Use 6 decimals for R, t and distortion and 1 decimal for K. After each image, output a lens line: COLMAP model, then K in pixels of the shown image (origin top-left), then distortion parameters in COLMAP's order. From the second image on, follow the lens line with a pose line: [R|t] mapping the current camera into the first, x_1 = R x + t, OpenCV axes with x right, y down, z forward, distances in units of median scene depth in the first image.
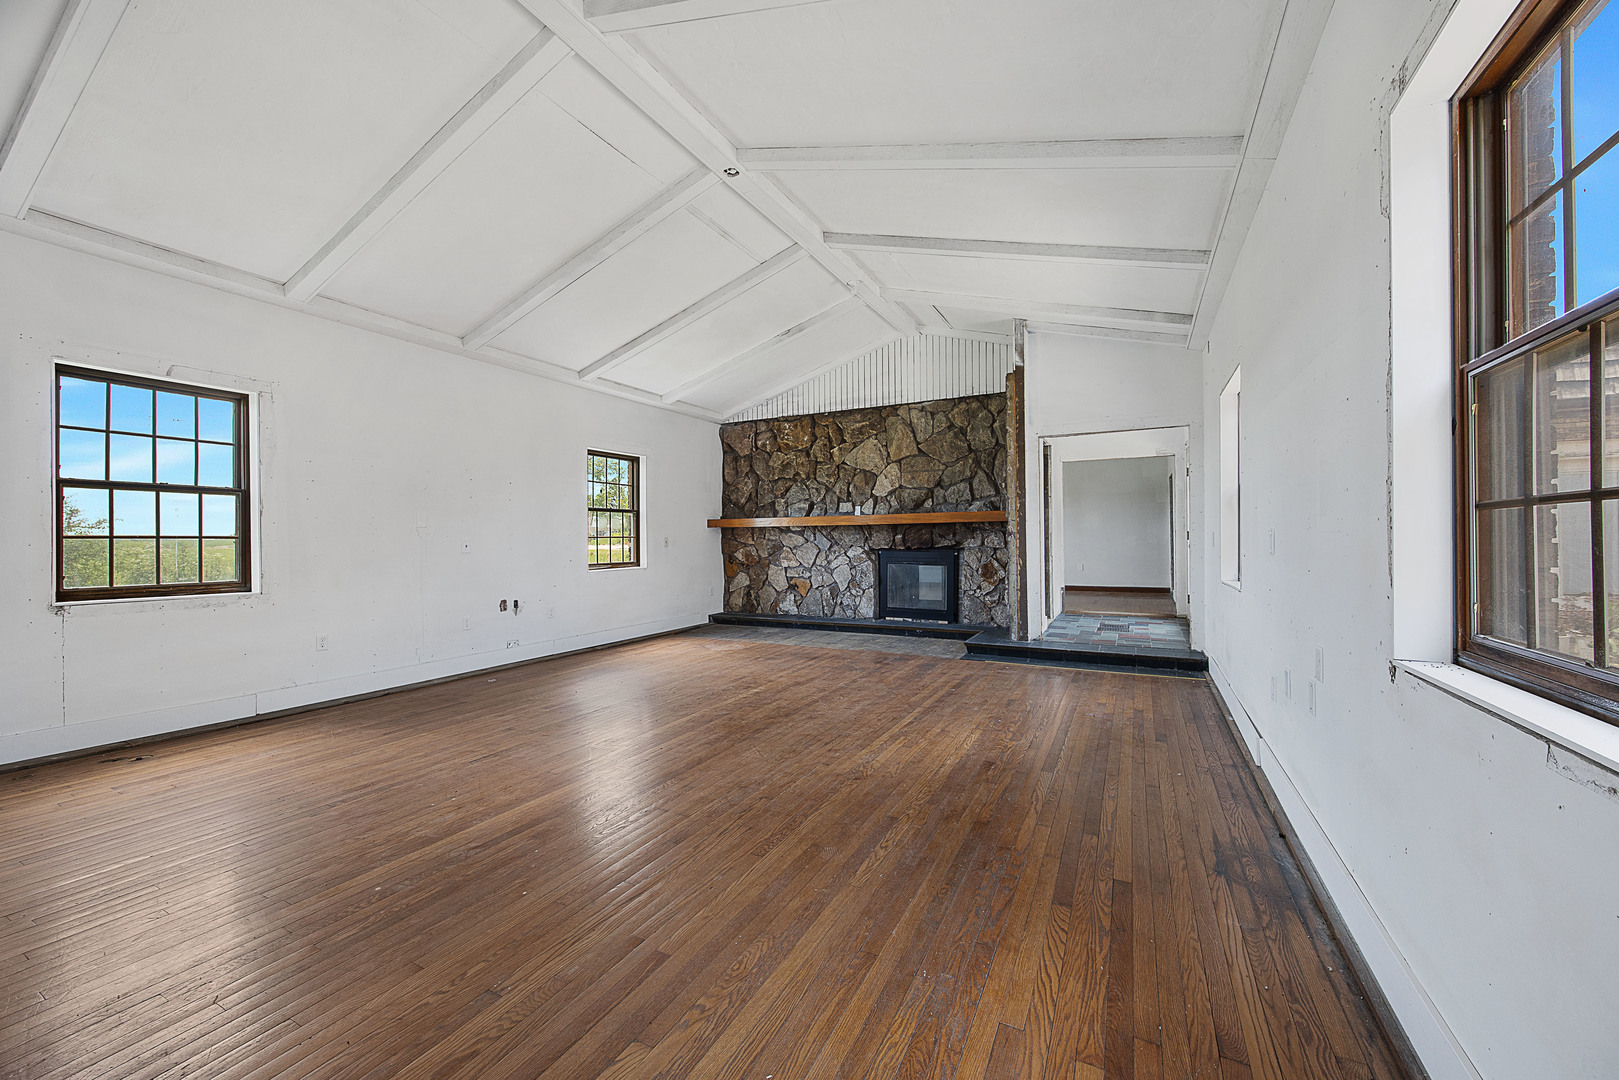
lens RADIAL K [[623.7, 0, 806.9], [0, 623.7, 539.1], [0, 0, 1]] dist [-0.002451, -0.000032]
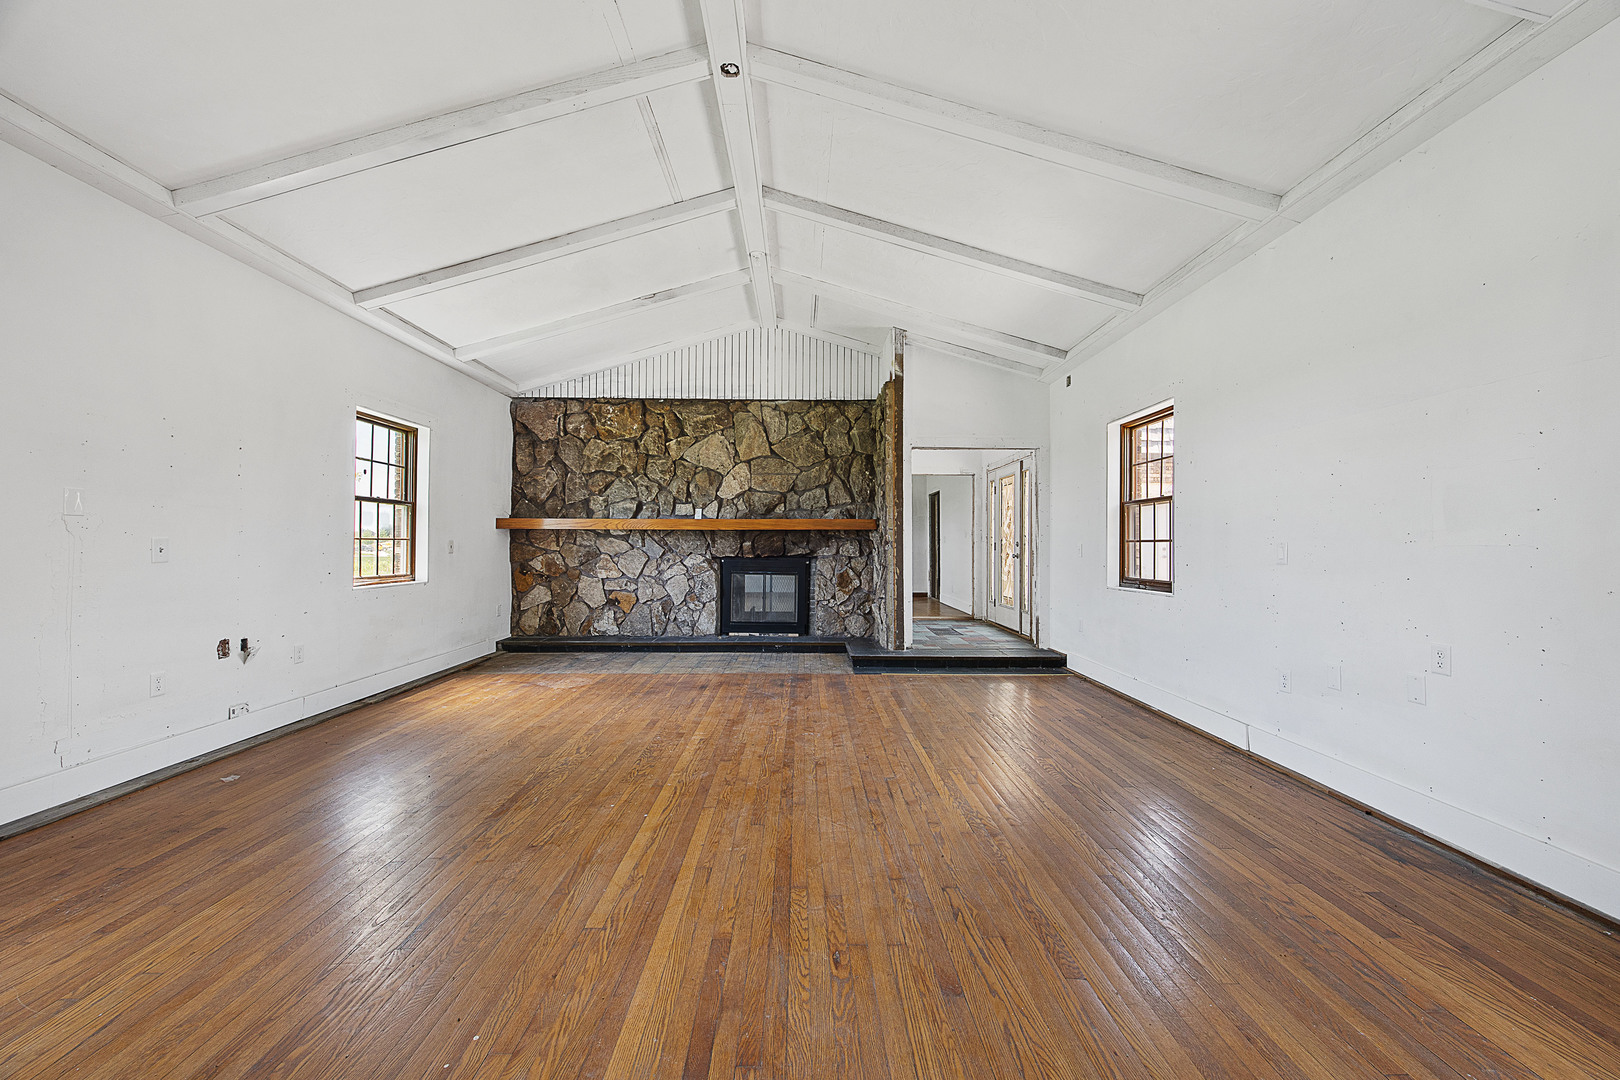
lens RADIAL K [[627.6, 0, 807.2], [0, 627.6, 538.7], [0, 0, 1]] dist [-0.002895, 0.000164]
pose [[0.879839, 0.017488, 0.474950, -0.204072], [-0.011534, 0.999814, -0.015449, 0.001705], [-0.475132, 0.008114, 0.879877, 0.142140]]
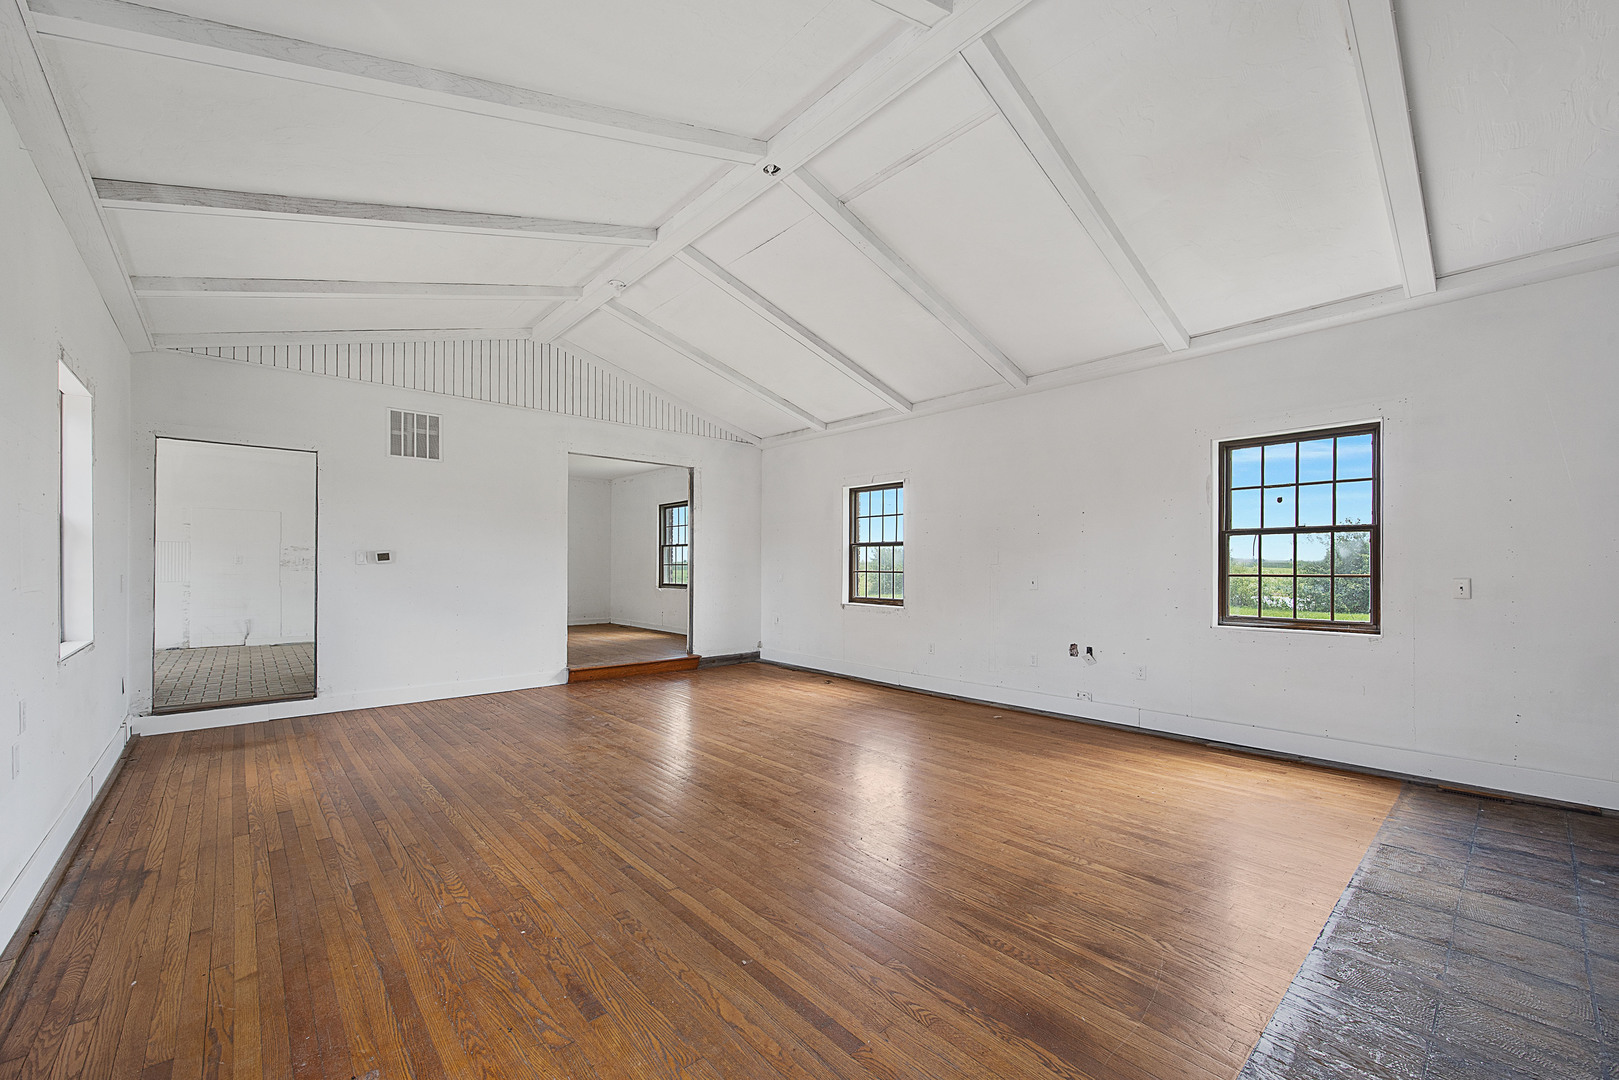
lens RADIAL K [[621.7, 0, 810.6], [0, 621.7, 577.2], [0, 0, 1]] dist [-0.049001, -0.000116]
pose [[-0.328121, 0.008070, -0.944601, 0.343221], [-0.007818, 0.999906, 0.011258, -0.003708], [0.944603, 0.011079, -0.328027, 0.683333]]
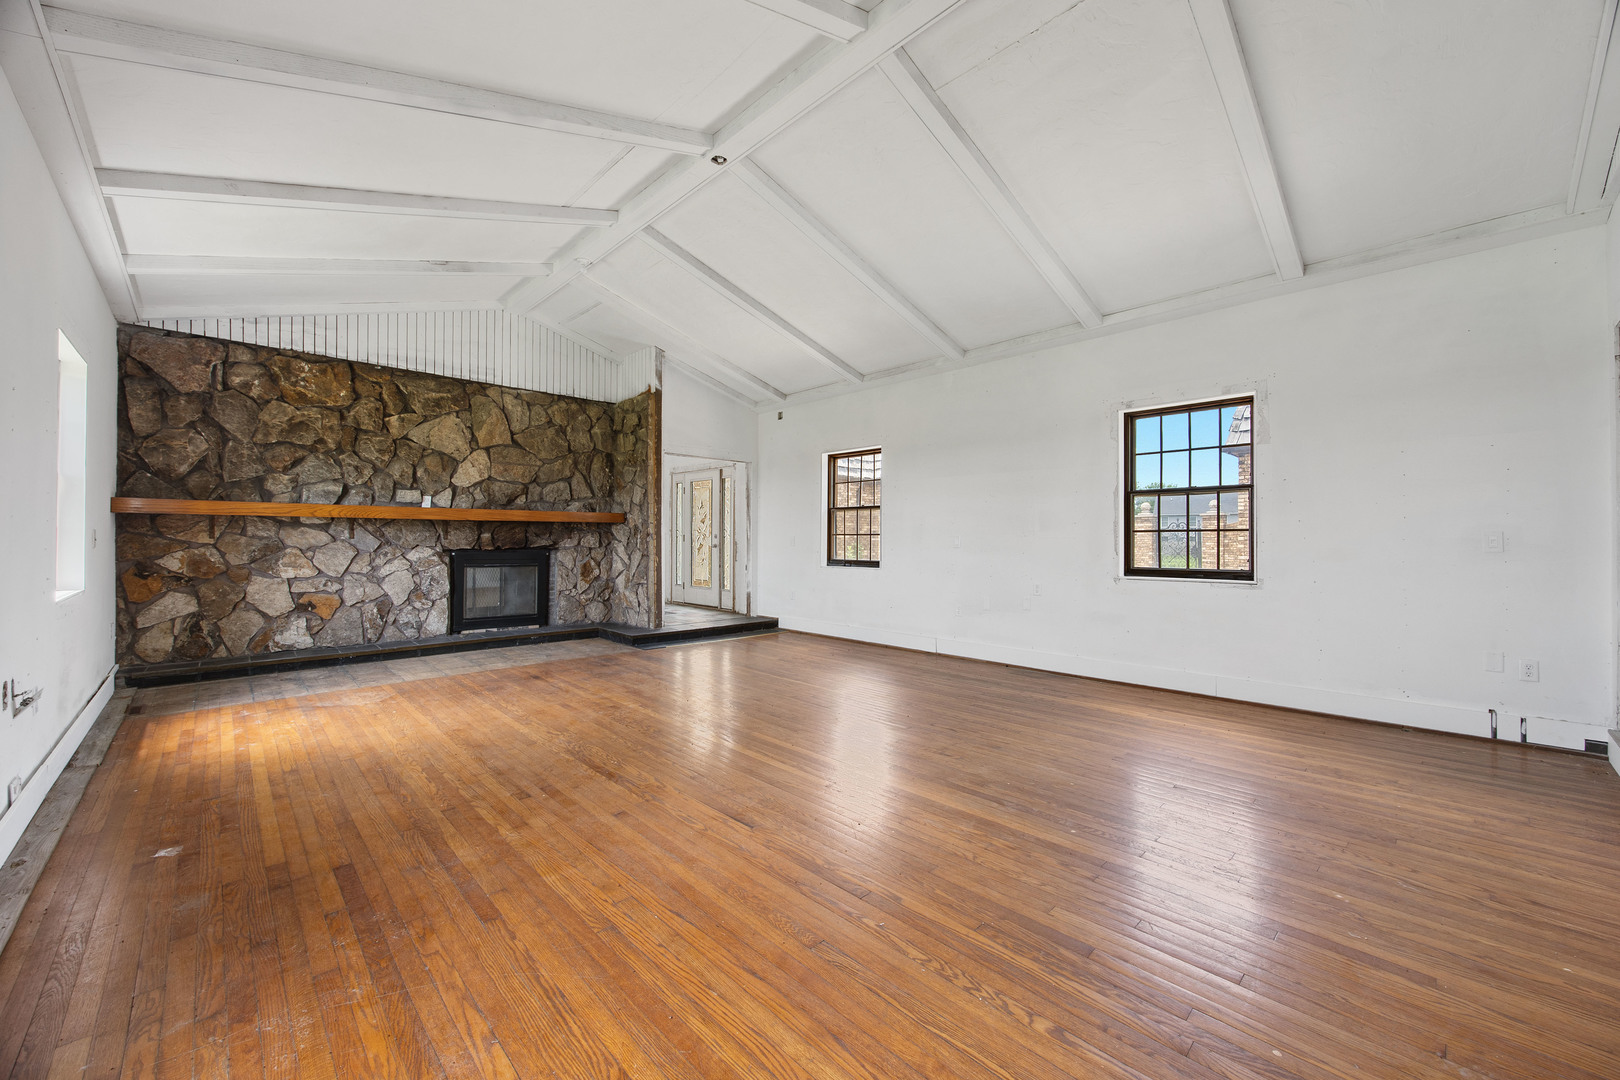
lens RADIAL K [[624.1, 0, 807.4], [0, 624.1, 539.1], [0, 0, 1]] dist [-0.002451, -0.000032]
pose [[0.317049, 0.010059, 0.948356, -0.513411], [-0.006403, 0.999944, -0.008466, 0.005624], [-0.948388, -0.003388, 0.317095, 0.287814]]
